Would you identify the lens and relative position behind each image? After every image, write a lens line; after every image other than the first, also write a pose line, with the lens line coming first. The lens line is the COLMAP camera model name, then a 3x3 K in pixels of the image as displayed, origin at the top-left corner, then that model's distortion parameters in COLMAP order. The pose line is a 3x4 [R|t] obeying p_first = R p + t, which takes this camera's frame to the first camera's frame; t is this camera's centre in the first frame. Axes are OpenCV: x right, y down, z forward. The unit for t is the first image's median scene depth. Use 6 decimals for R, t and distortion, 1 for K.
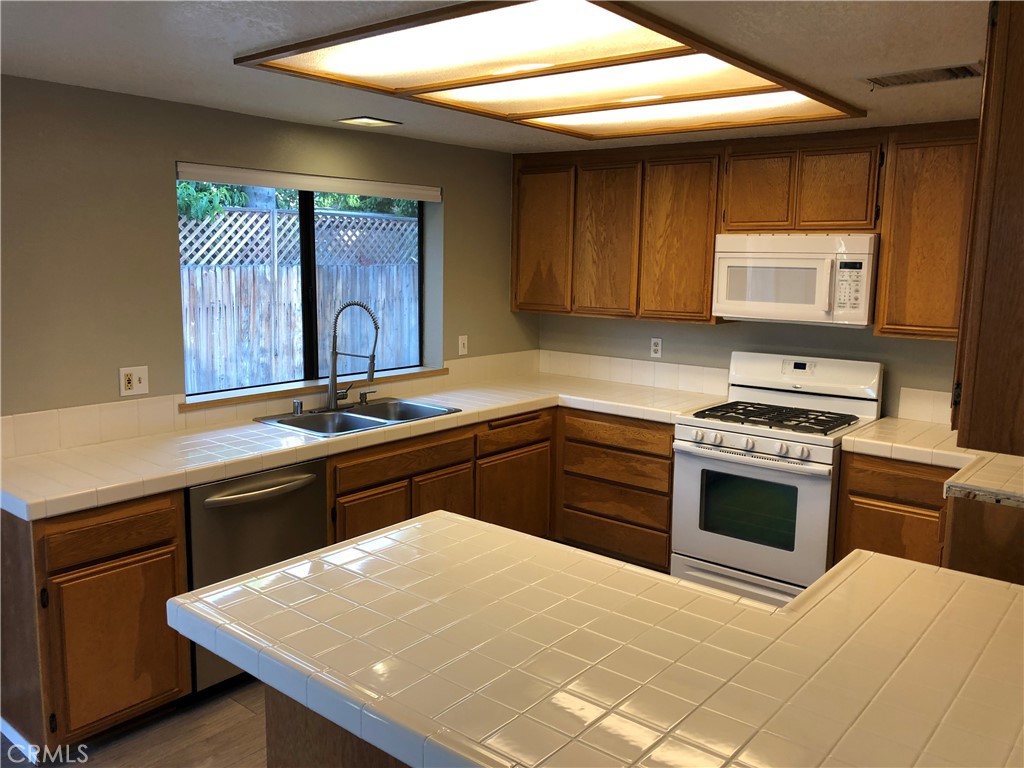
lens RADIAL K [[839.3, 0, 508.2], [0, 839.3, 379.4], [0, 0, 1]] dist [0.054066, -0.053976]
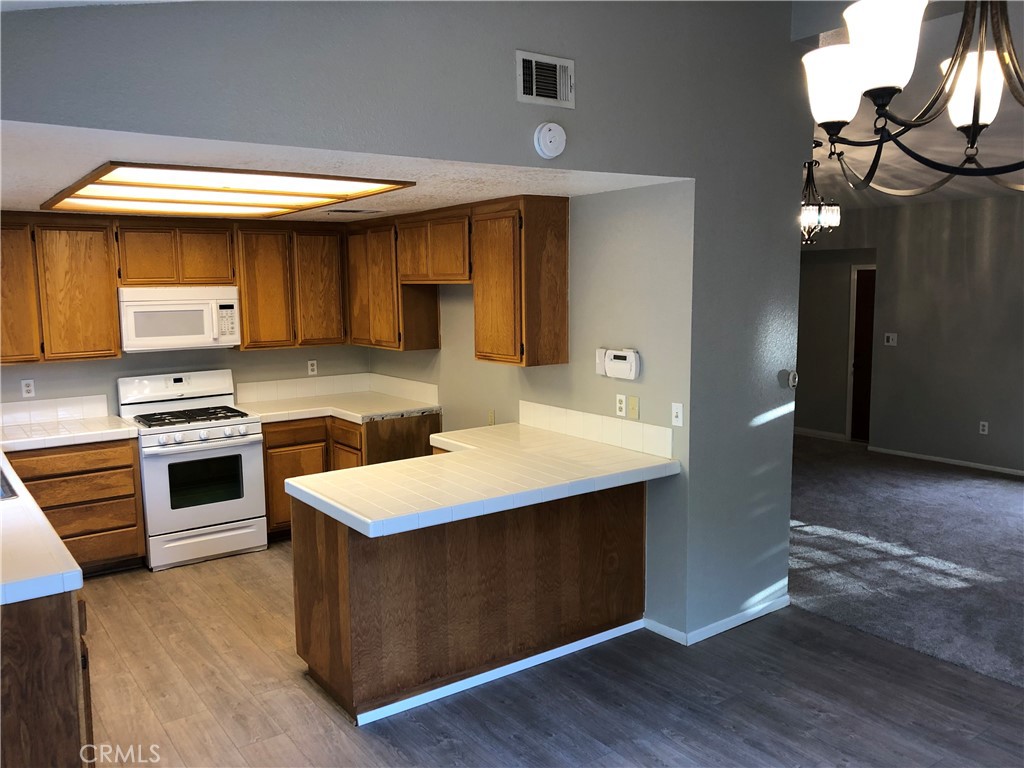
lens RADIAL K [[839.3, 0, 510.3], [0, 839.3, 382.2], [0, 0, 1]] dist [0.054066, -0.053976]
pose [[0.244289, -0.135439, 0.960197, -0.864623], [0.162211, 0.981953, 0.097239, -0.059868], [-0.956039, 0.132000, 0.261850, 0.114218]]
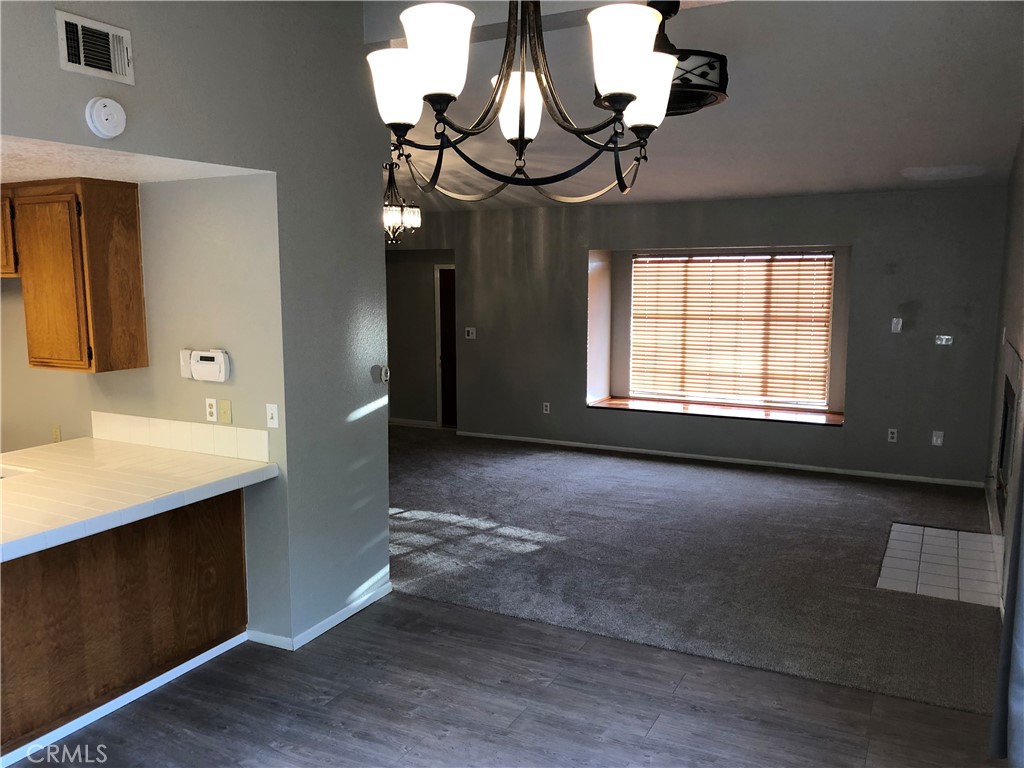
lens RADIAL K [[839.3, 0, 505.9], [0, 839.3, 384.1], [0, 0, 1]] dist [0.054066, -0.053976]
pose [[-0.214964, -0.142244, 0.966208, -0.852004], [0.148541, 0.973064, 0.176301, -0.059200], [-0.965260, 0.181420, -0.188045, 0.108534]]
